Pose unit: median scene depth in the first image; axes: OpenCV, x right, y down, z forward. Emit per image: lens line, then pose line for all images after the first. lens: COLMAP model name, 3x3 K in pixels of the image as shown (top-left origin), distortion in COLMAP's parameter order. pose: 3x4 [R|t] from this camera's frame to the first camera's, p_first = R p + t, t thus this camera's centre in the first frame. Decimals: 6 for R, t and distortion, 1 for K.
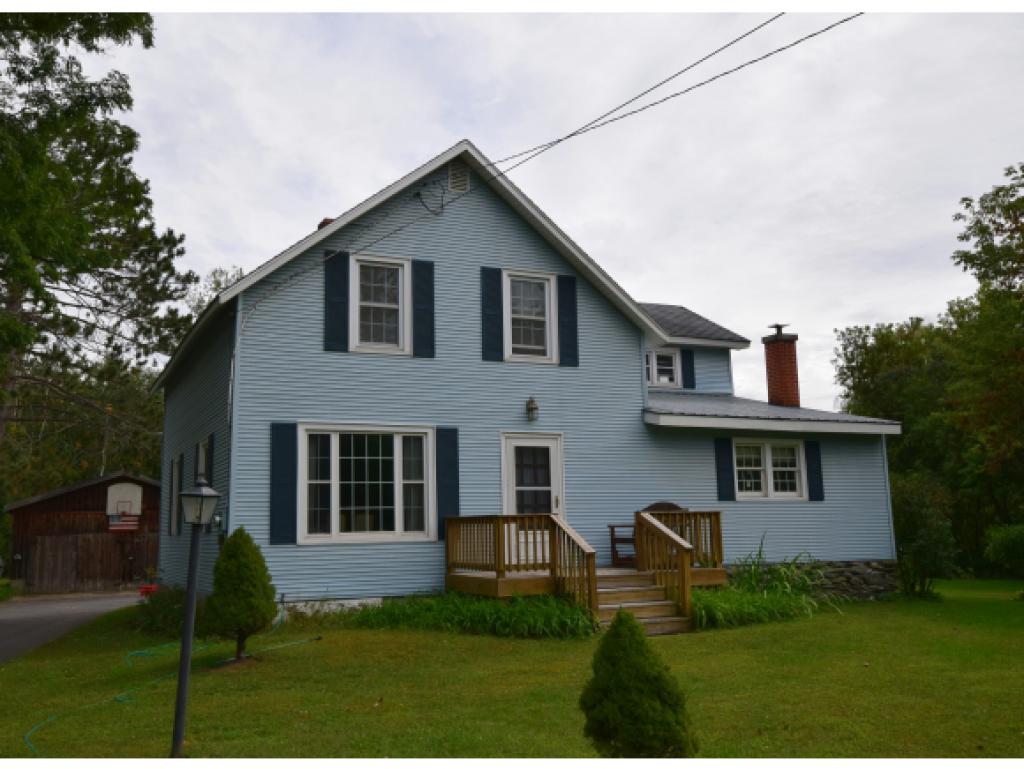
lens RADIAL K [[890.0, 0, 482.7], [0, 890.0, 387.4], [0, 0, 1]] dist [0.010946, 0.009677]
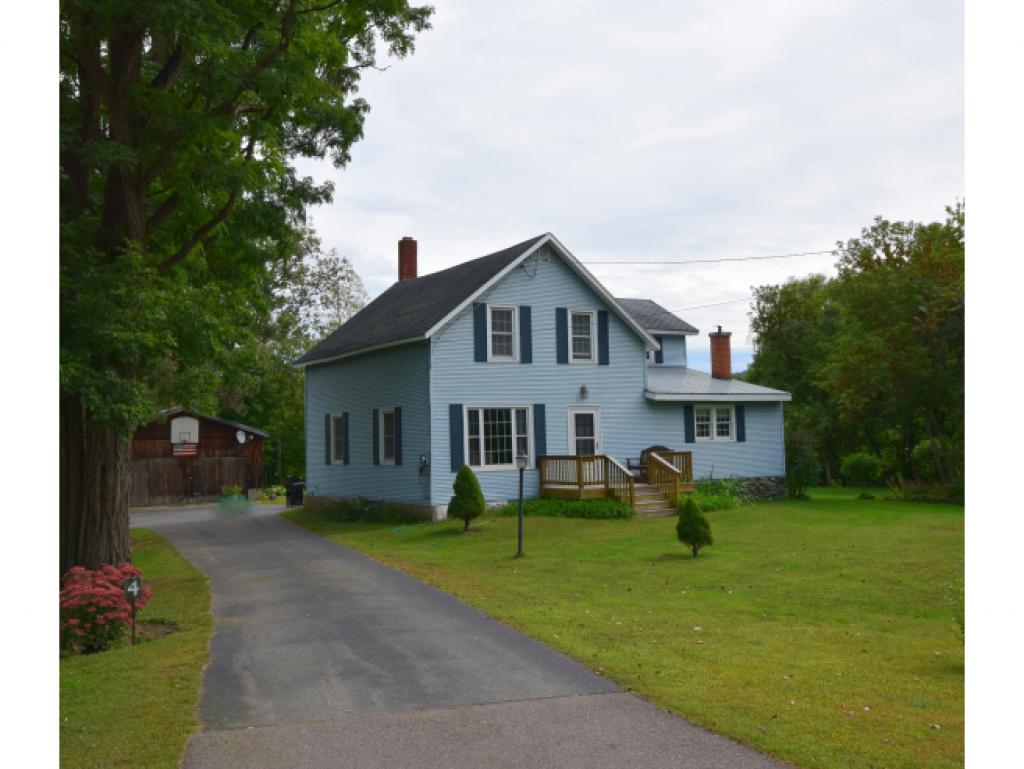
lens RADIAL K [[876.6, 0, 512.0], [0, 876.6, 384.5], [0, 0, 1]] dist [-0.004996, 0.004267]
pose [[0.993238, 0.002959, 0.116061, -0.275492], [-0.013234, 0.996045, 0.087861, -0.134253], [-0.115342, -0.088803, 0.989348, -0.639970]]
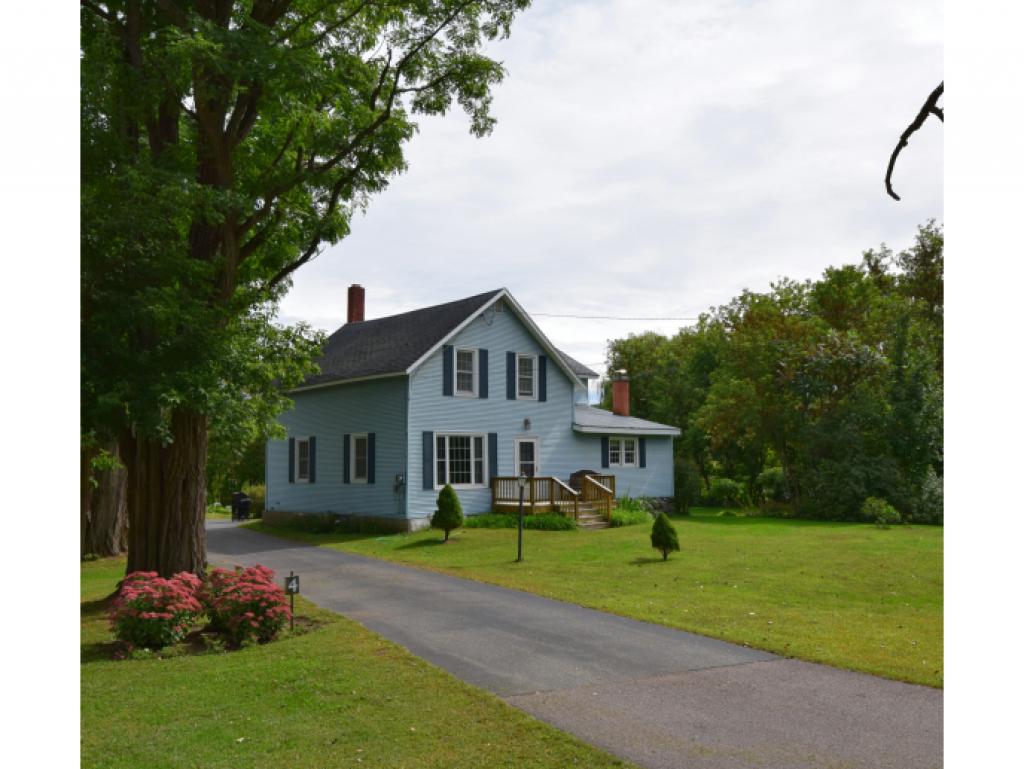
lens RADIAL K [[759.5, 0, 491.7], [0, 759.5, 406.4], [0, 0, 1]] dist [-0.049488, 0.157459]
pose [[0.962778, 0.031878, 0.268407, -0.484667], [-0.052066, 0.996296, 0.068435, -0.127552], [-0.265231, -0.079862, 0.960872, -0.628973]]
